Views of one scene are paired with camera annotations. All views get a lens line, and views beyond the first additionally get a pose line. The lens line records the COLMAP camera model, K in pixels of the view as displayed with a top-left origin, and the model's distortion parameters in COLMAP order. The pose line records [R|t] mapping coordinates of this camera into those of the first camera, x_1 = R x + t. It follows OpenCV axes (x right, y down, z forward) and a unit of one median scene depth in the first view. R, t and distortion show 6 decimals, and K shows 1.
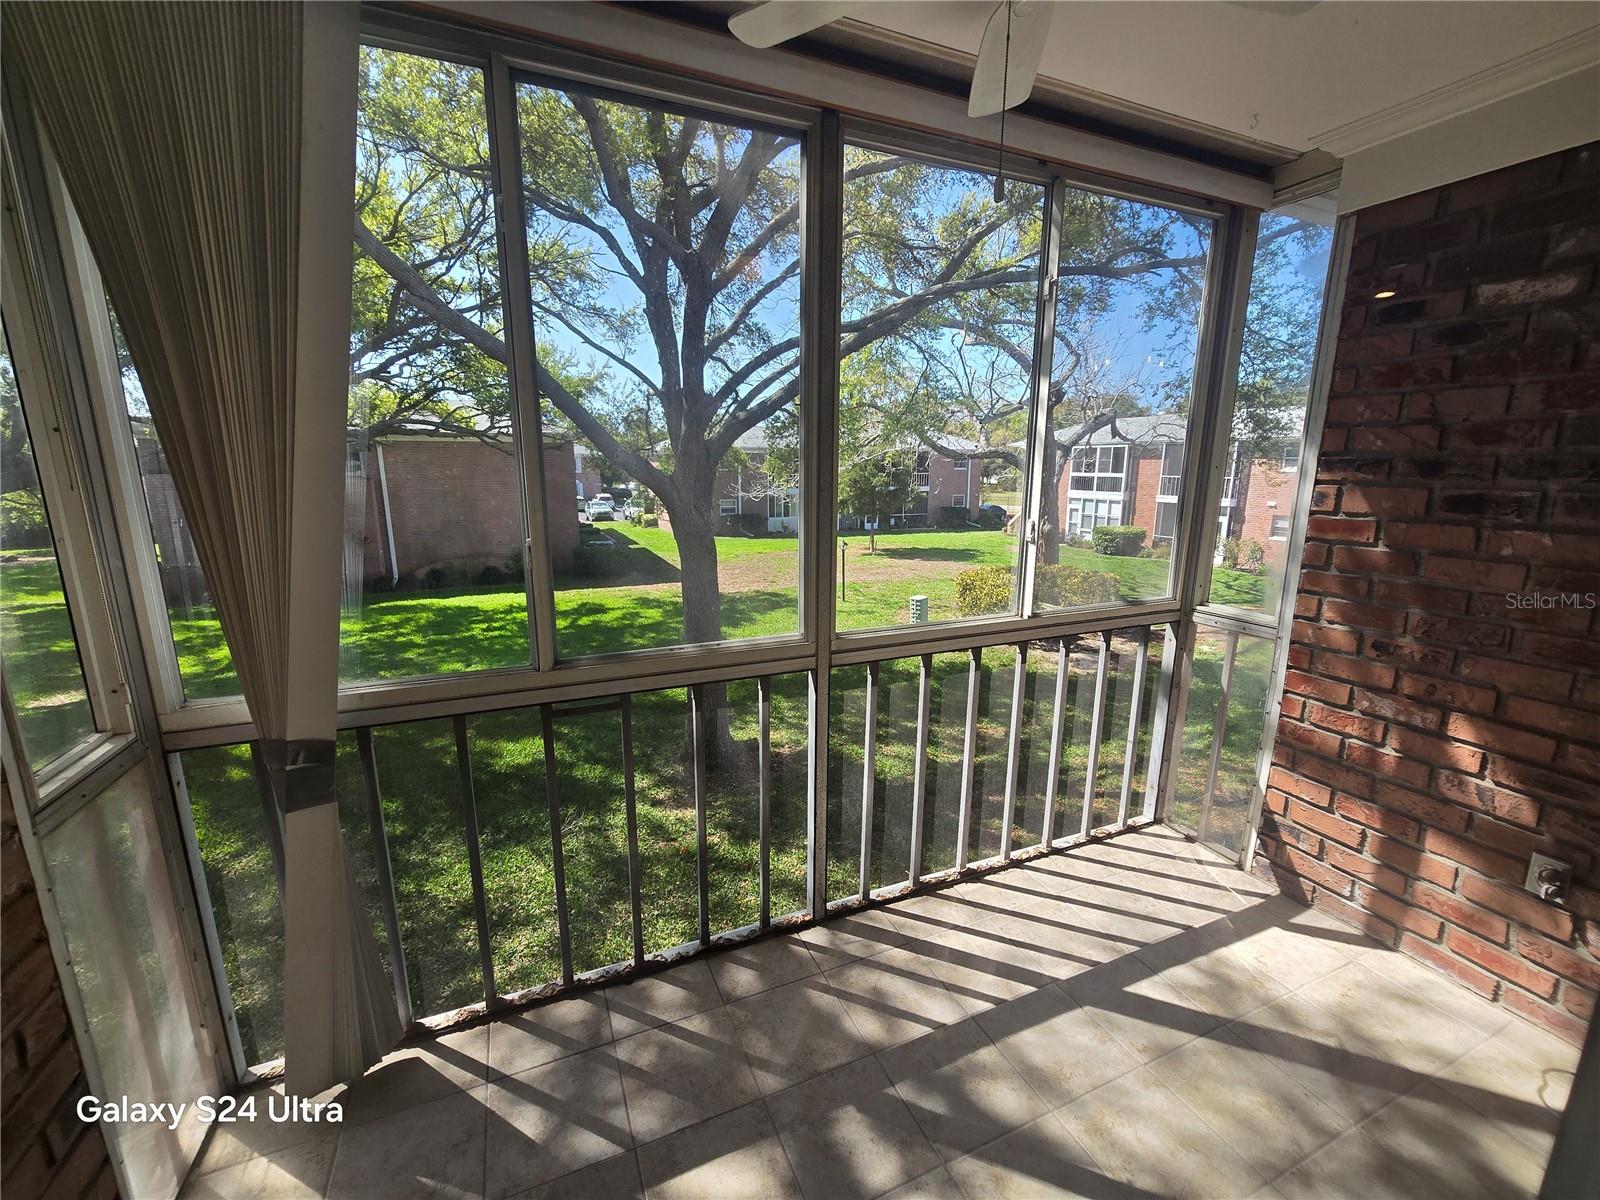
lens RADIAL K [[660.8, 0, 796.1], [0, 660.8, 604.4], [0, 0, 1]] dist [-0.010018, 0.004277]
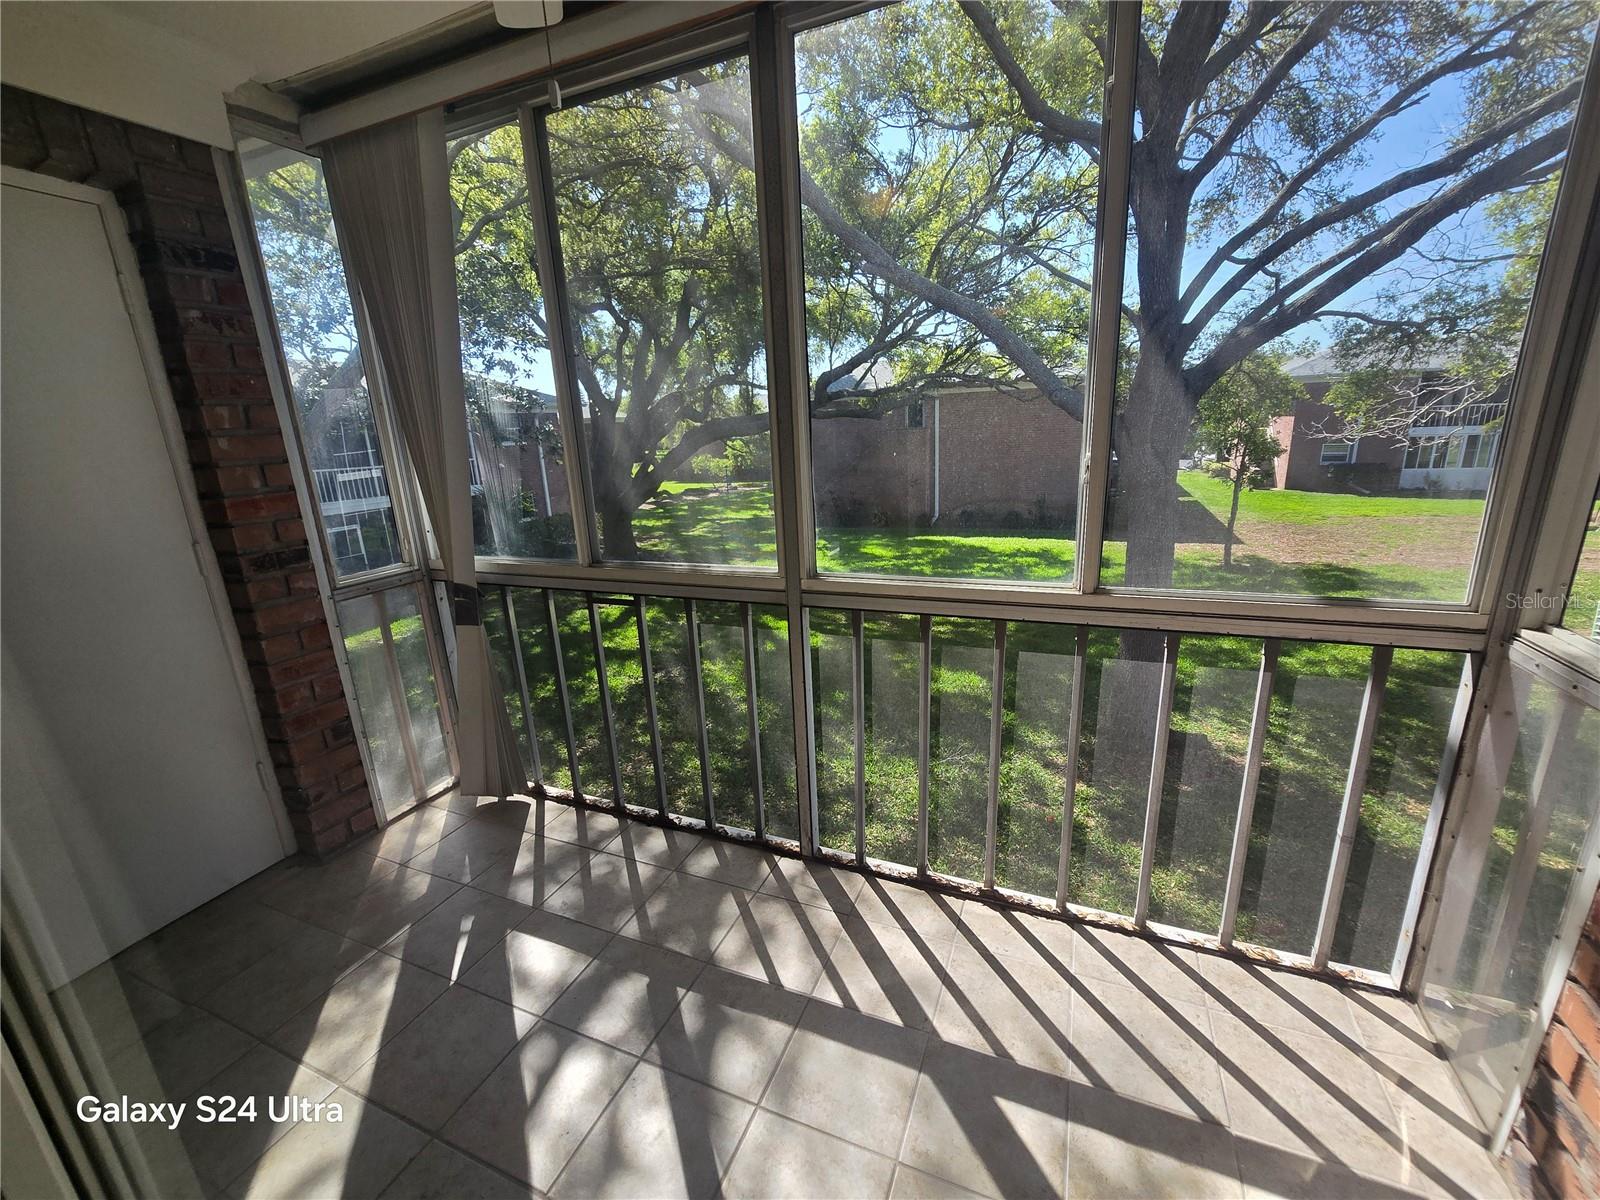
lens RADIAL K [[660.8, 0, 797.0], [0, 660.8, 604.8], [0, 0, 1]] dist [-0.010018, 0.004277]
pose [[0.685385, 0.159825, -0.710425, 0.671402], [-0.104161, 0.987101, 0.121580, -0.023115], [0.720693, -0.009331, 0.693191, 0.287274]]
